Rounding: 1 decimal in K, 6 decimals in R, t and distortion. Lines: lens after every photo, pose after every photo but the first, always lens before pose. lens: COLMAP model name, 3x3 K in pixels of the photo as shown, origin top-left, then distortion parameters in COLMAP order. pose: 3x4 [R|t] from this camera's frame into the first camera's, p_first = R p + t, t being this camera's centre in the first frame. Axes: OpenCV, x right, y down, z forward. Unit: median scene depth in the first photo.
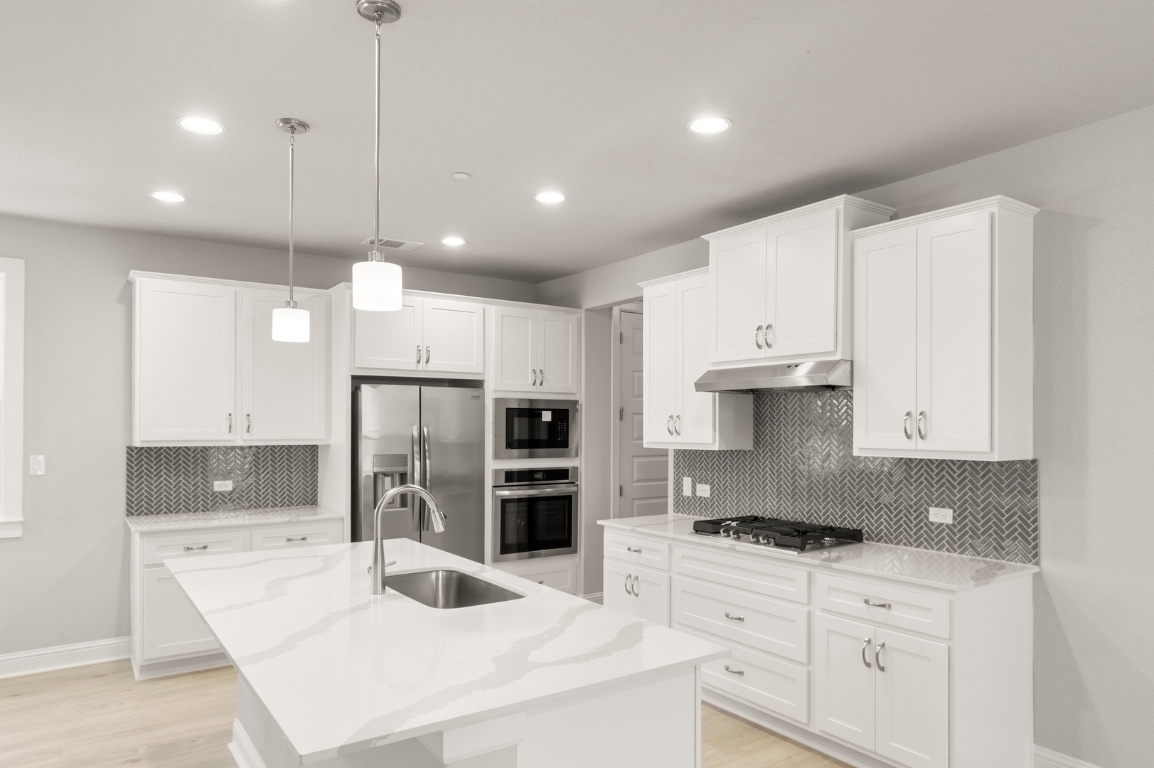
lens RADIAL K [[736.9, 0, 603.4], [0, 736.9, 421.5], [0, 0, 1]] dist [-0.000979, 0.004380]
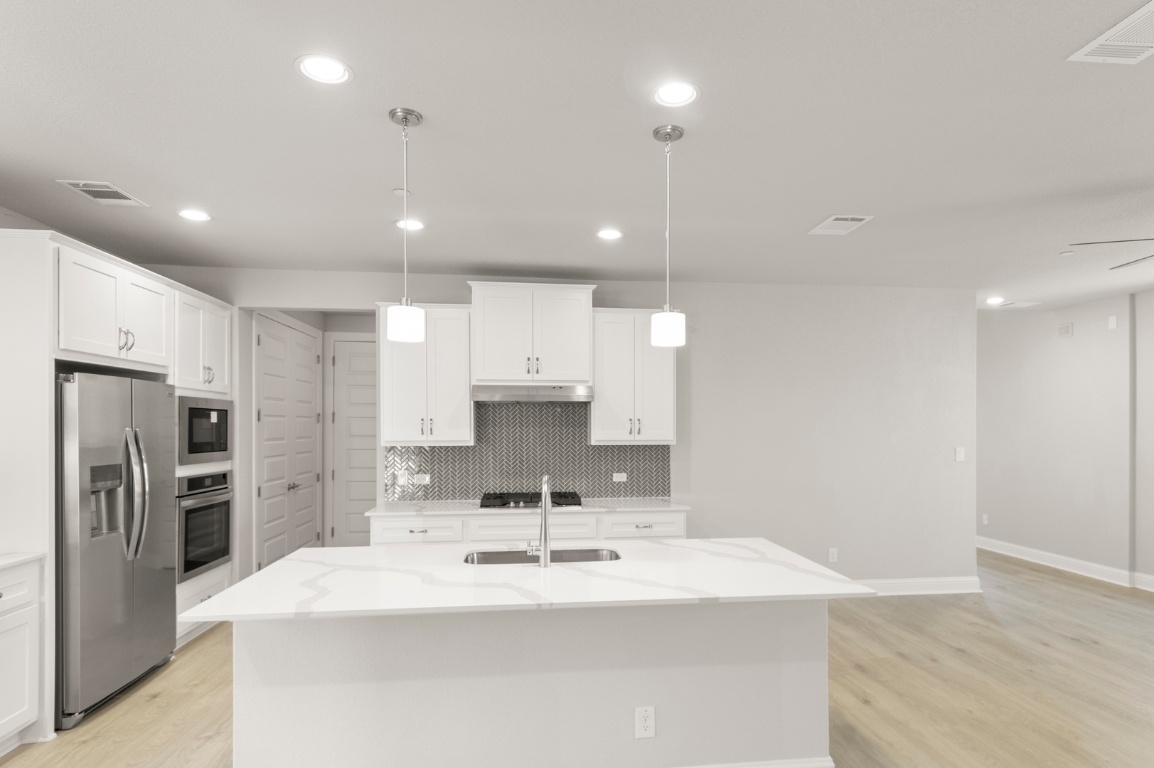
lens RADIAL K [[617.3, 0, 601.5], [0, 617.3, 422.8], [0, 0, 1]] dist [0.005631, 0.001859]
pose [[0.486148, 0.003639, 0.873869, -0.631367], [-0.002548, 0.999993, -0.002747, 0.000861], [-0.873873, -0.000891, 0.486154, 0.234813]]
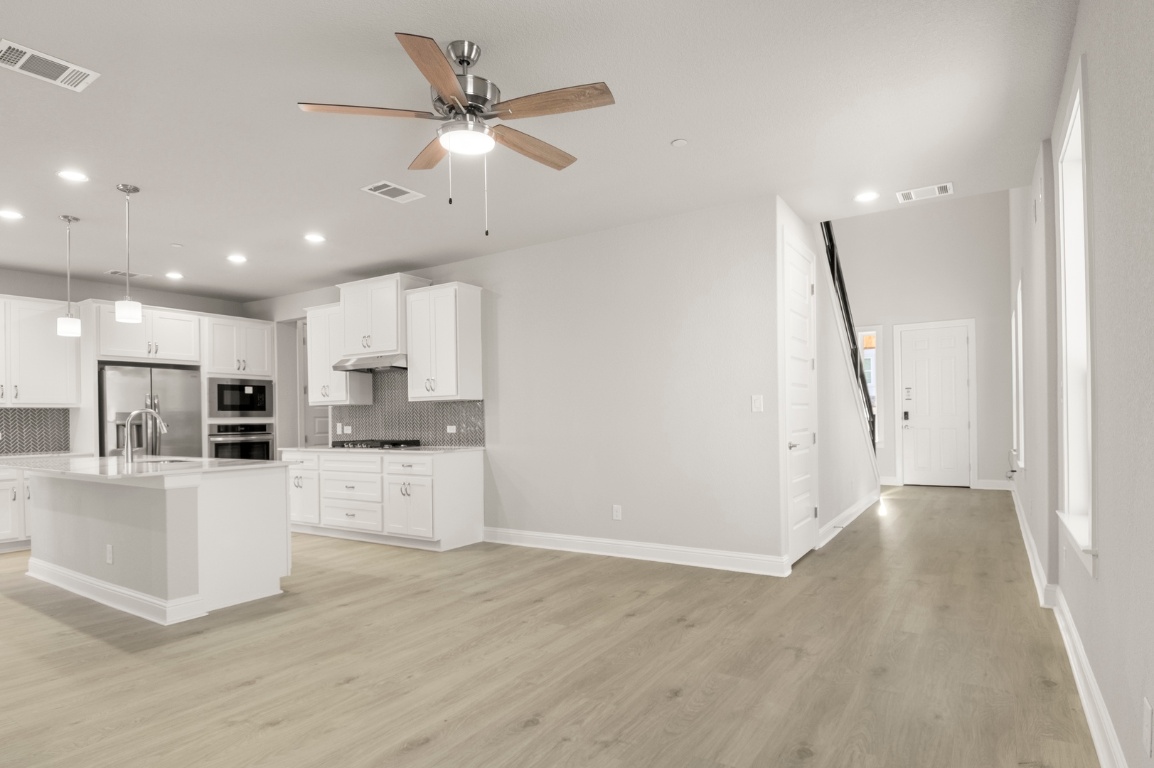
lens RADIAL K [[611.4, 0, 597.7], [0, 611.4, 418.9], [0, 0, 1]] dist [0.027806, -0.039263]
pose [[0.926128, -0.017400, 0.376808, 0.137935], [0.016328, 0.999848, 0.006039, 0.069429], [-0.376856, 0.000560, 0.926272, -0.568010]]
